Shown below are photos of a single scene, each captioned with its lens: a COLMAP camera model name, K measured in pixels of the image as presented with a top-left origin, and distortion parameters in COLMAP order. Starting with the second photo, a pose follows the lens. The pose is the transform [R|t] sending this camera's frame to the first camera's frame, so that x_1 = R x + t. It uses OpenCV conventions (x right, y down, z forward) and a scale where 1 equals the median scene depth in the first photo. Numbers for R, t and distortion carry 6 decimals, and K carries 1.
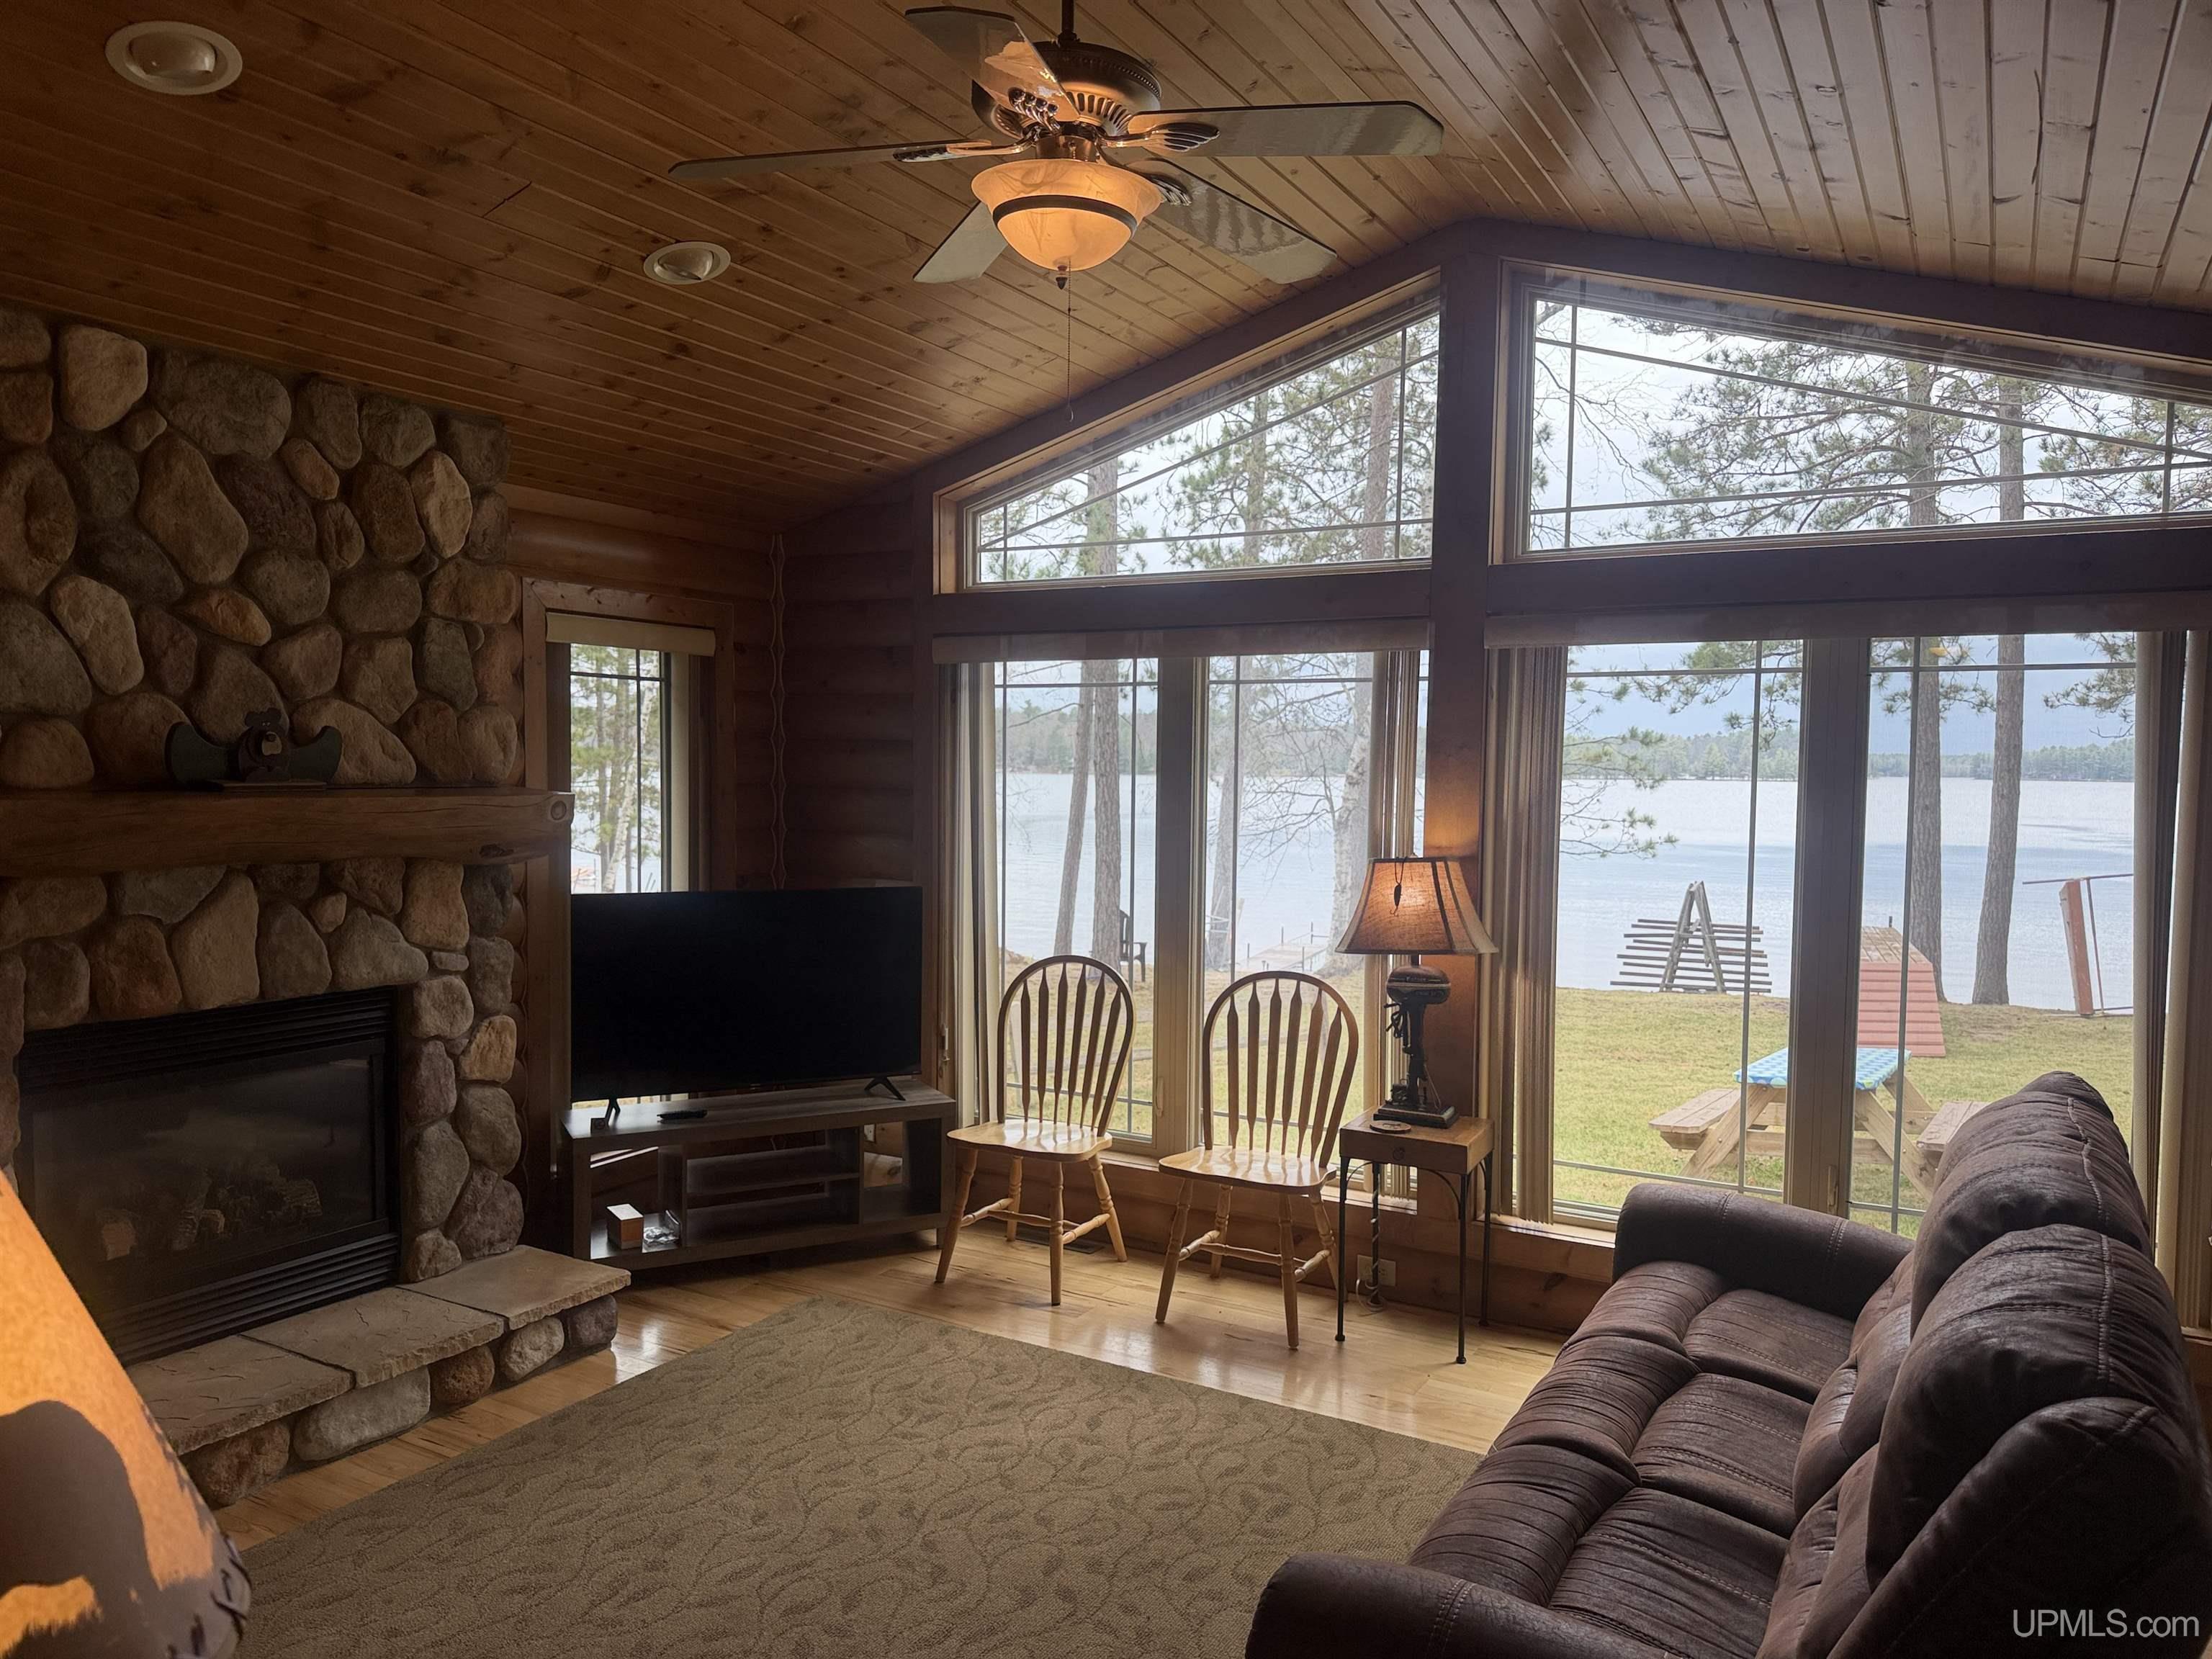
lens RADIAL K [[1561.1, 0, 1095.1], [0, 1561.1, 819.8], [0, 0, 1]] dist [0.051274, -0.084580]
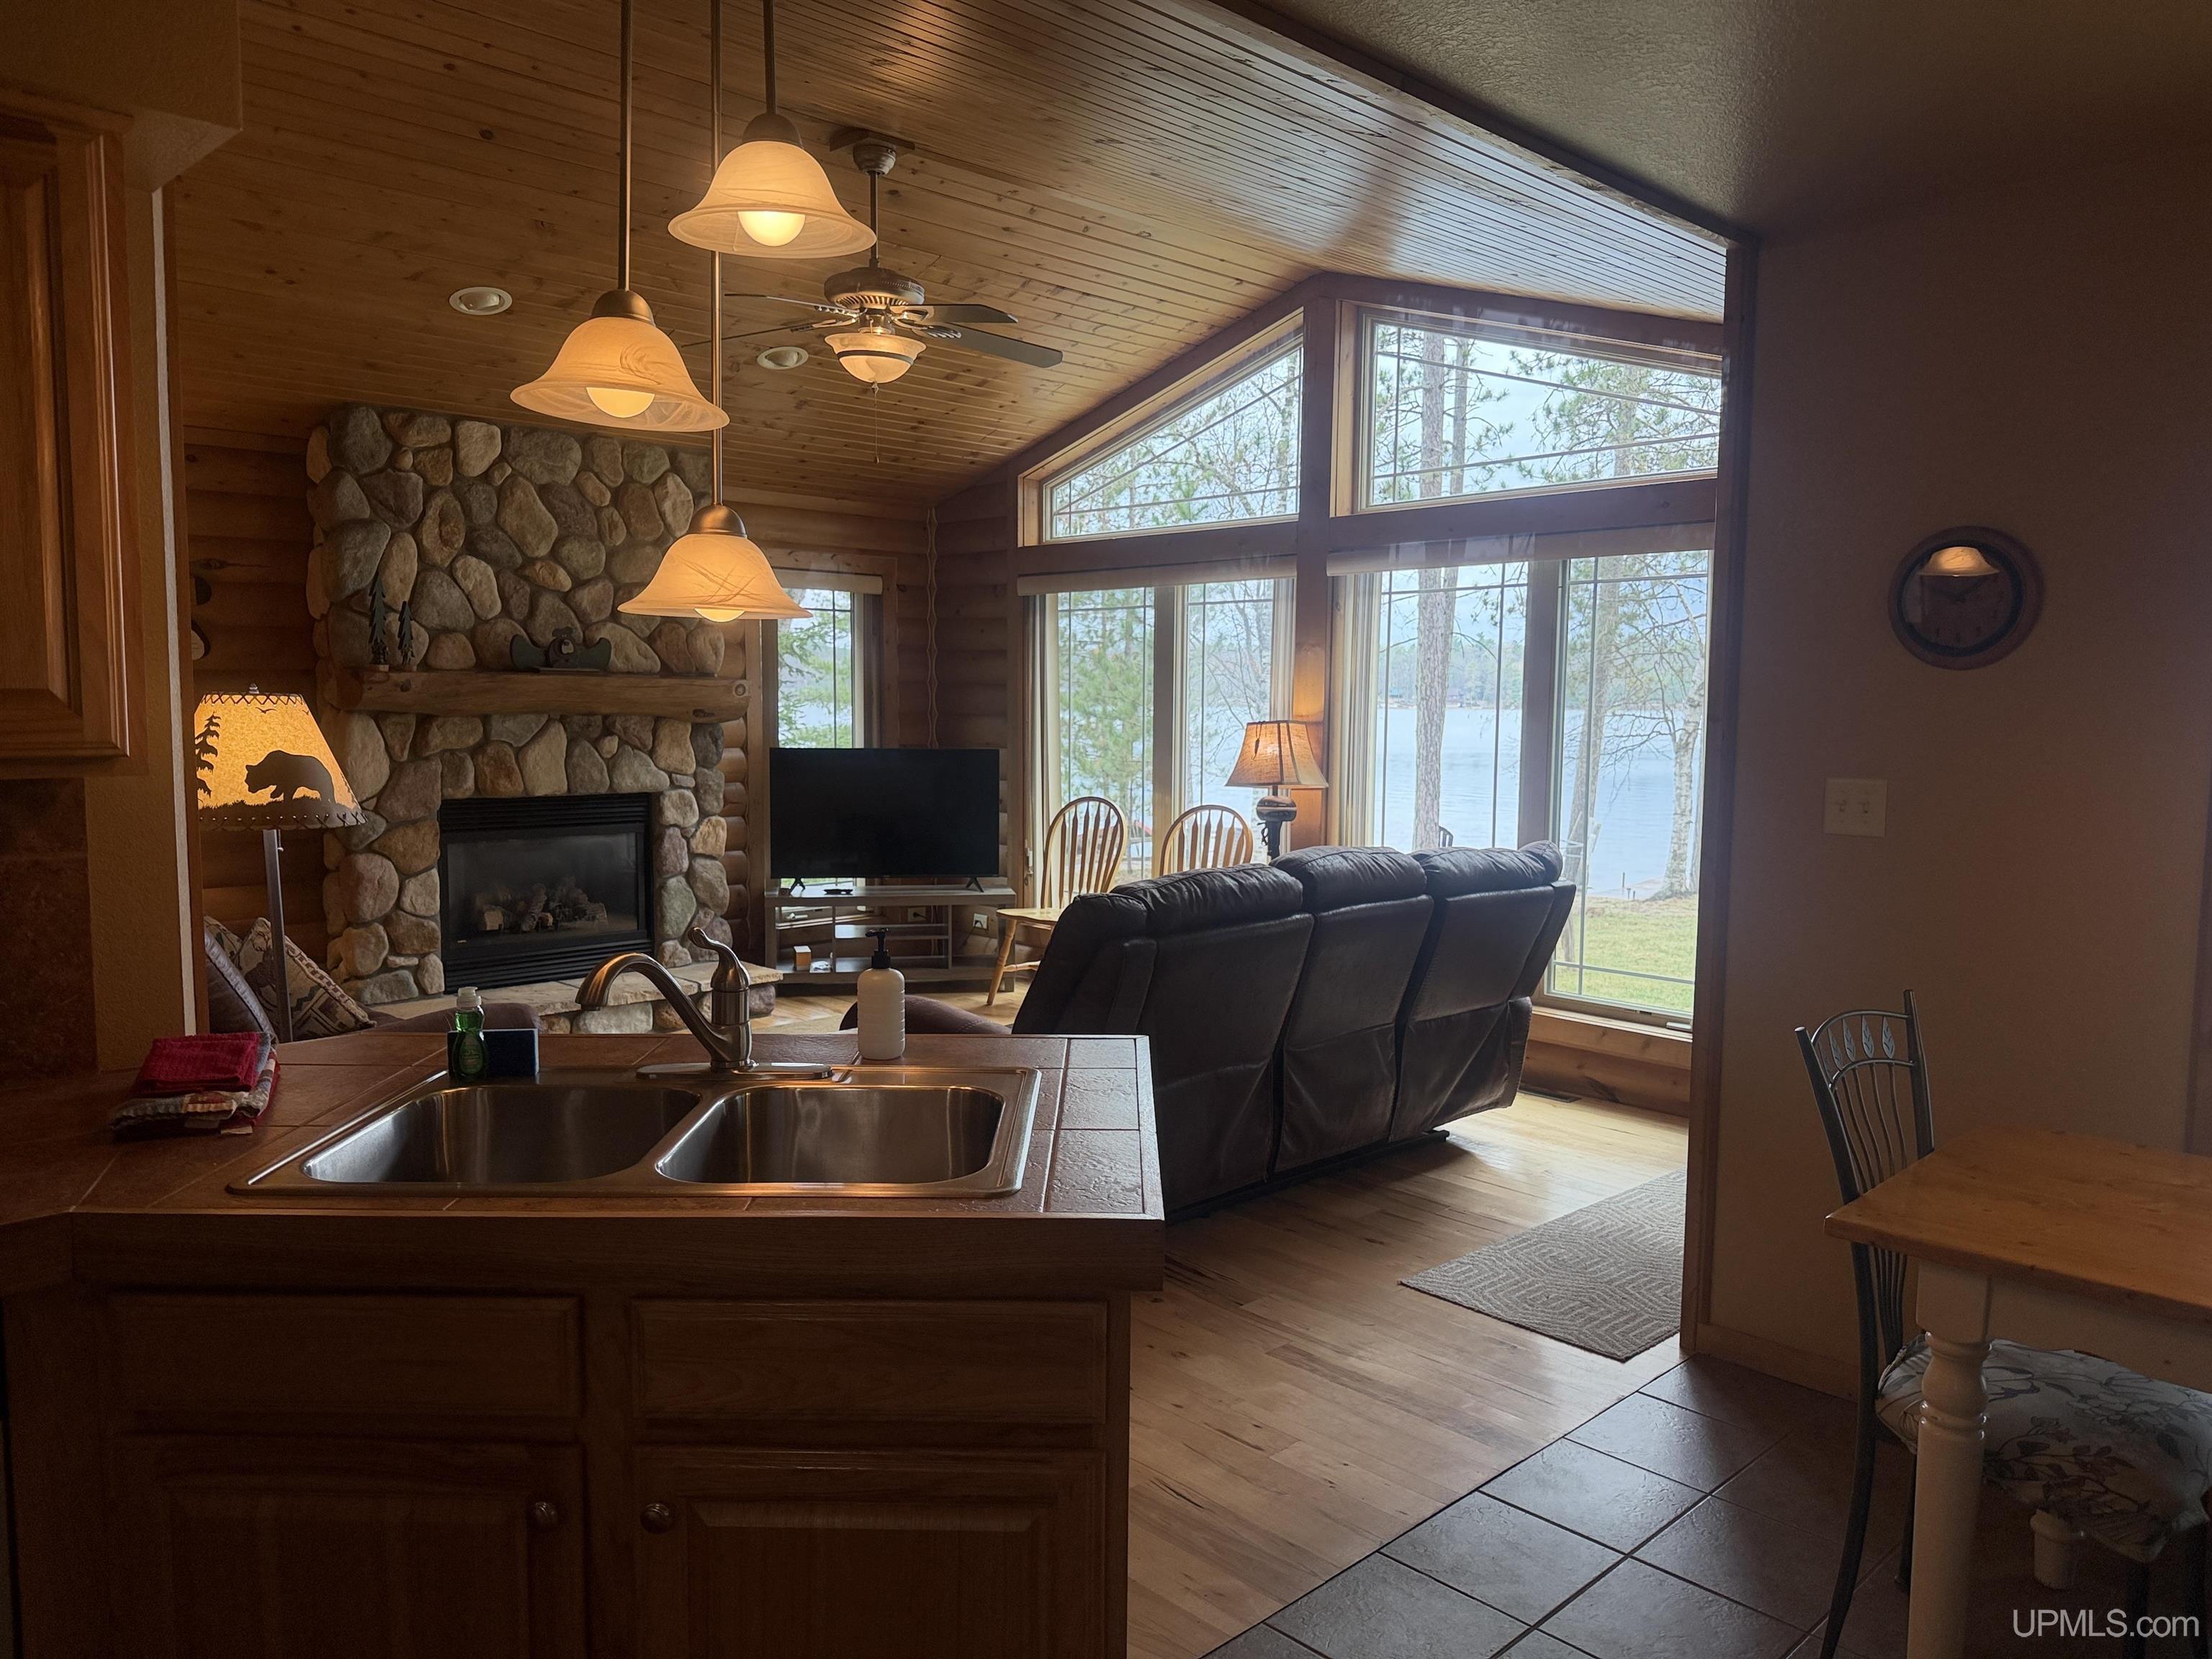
lens RADIAL K [[1561.1, 0, 1108.4], [0, 1561.1, 810.1], [0, 0, 1]] dist [0.051274, -0.084580]
pose [[0.961676, 0.017167, -0.273652, 0.503561], [-0.007821, 0.999349, 0.035209, 0.062790], [0.274078, -0.031719, 0.961184, -0.496780]]
